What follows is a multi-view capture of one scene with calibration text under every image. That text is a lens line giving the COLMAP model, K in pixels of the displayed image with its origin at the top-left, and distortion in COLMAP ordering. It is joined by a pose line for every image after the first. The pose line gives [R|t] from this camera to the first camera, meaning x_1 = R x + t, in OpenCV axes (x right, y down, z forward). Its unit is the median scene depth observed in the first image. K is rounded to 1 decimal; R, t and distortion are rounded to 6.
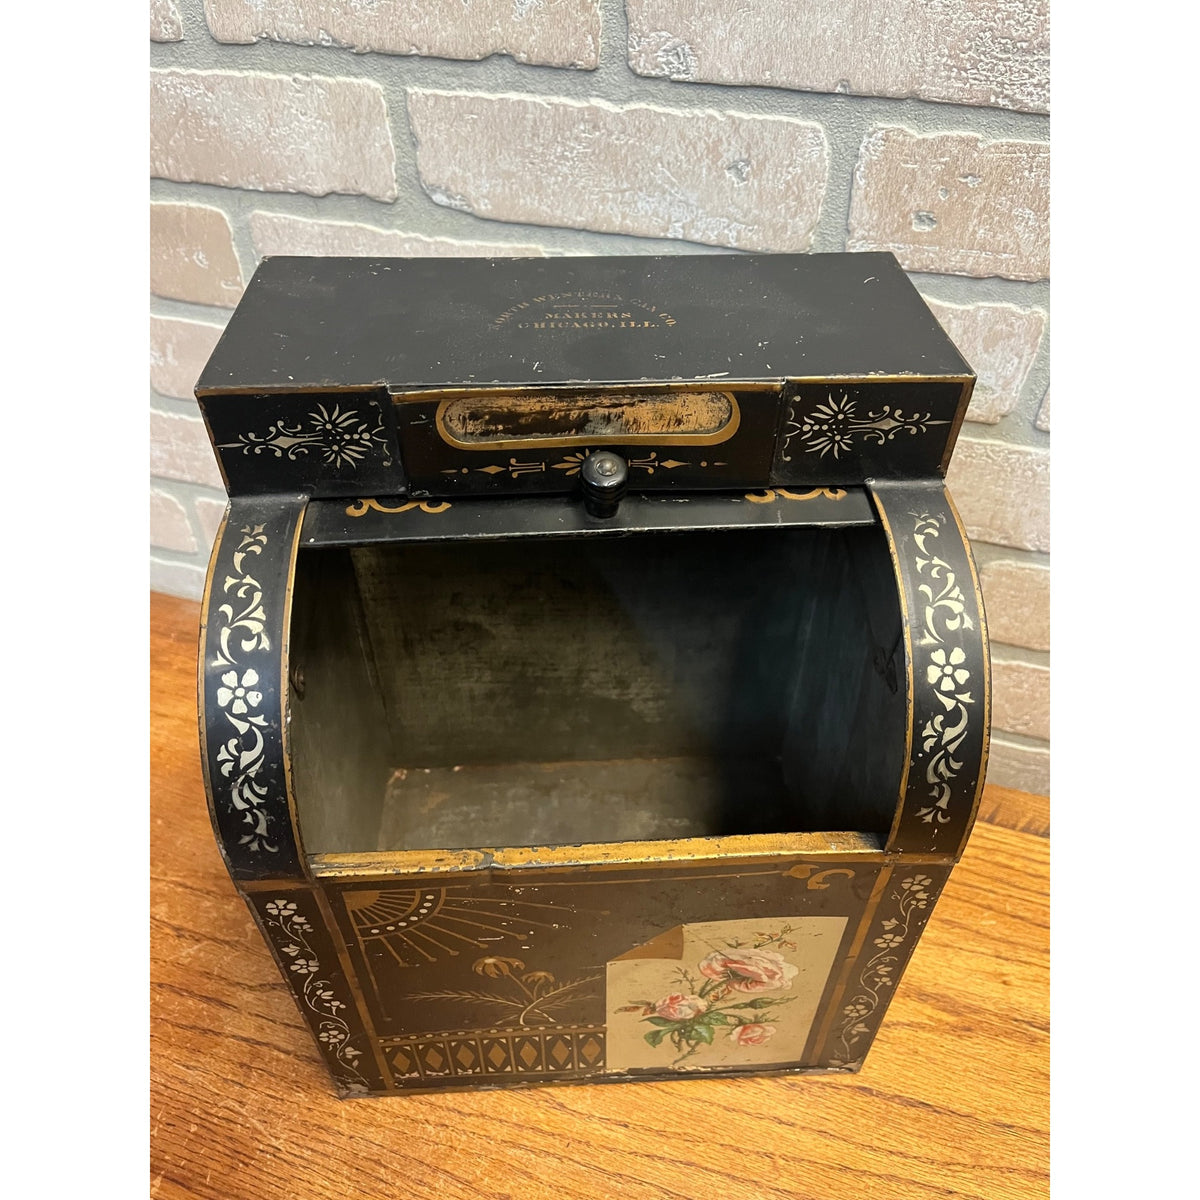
lens RADIAL K [[899.1, 0, 608.8], [0, 899.1, 577.9], [0, 0, 1]] dist [0.046977, -0.008232]
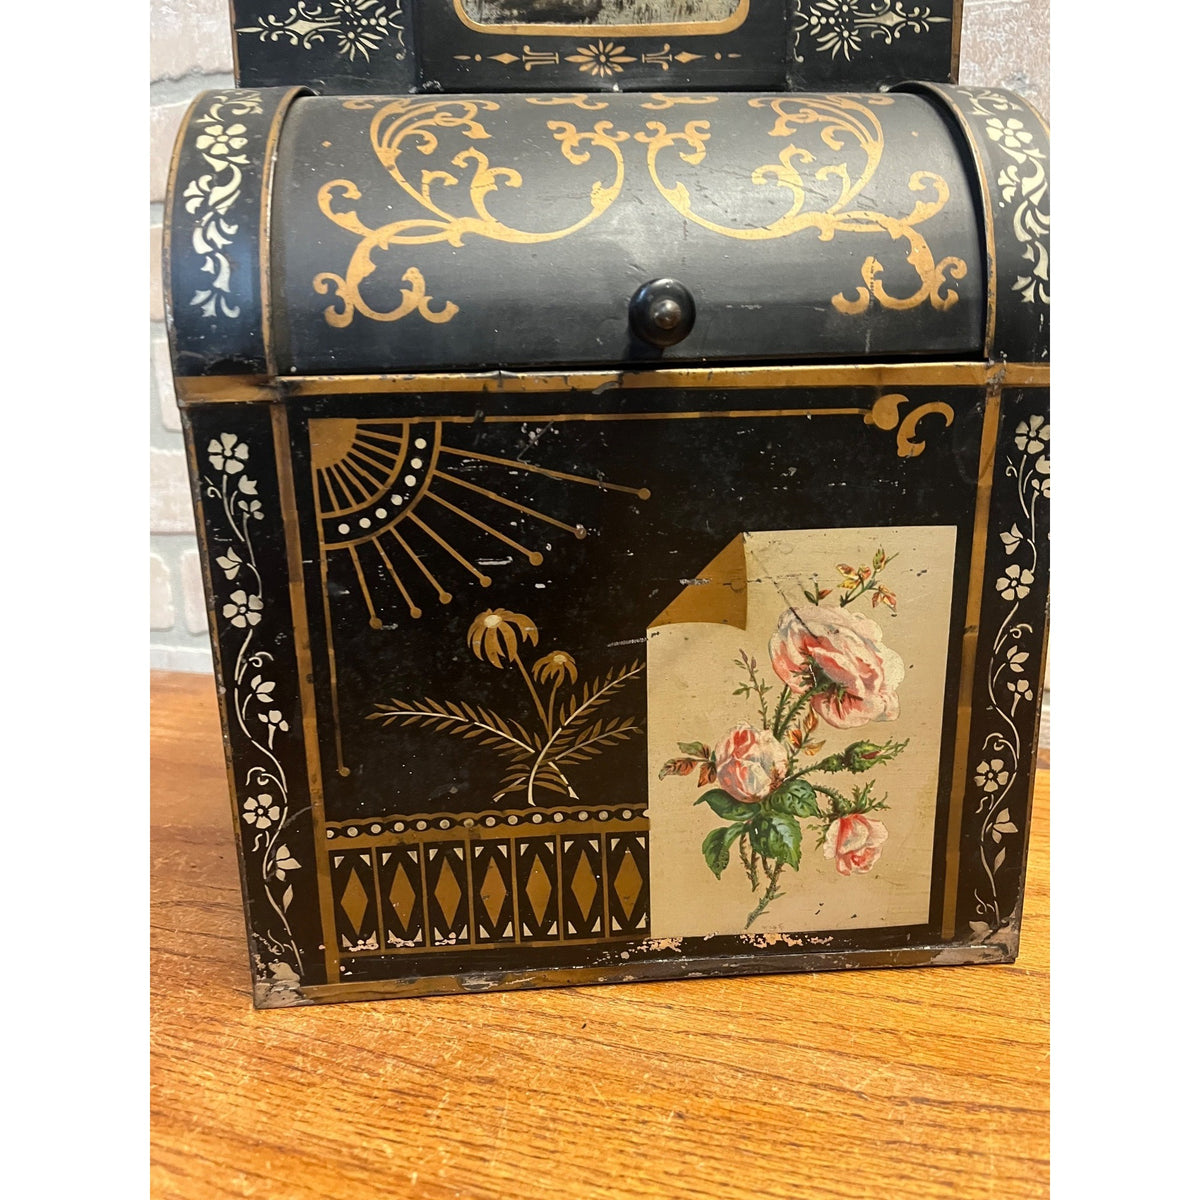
lens RADIAL K [[893.2, 0, 596.4], [0, 893.2, 612.9], [0, 0, 1]] dist [0.060032, -0.073421]
pose [[0.999312, -0.032090, 0.018608, -0.059938], [0.037061, 0.885252, -0.463633, 0.782504], [-0.001595, 0.464004, 0.885832, 0.352507]]
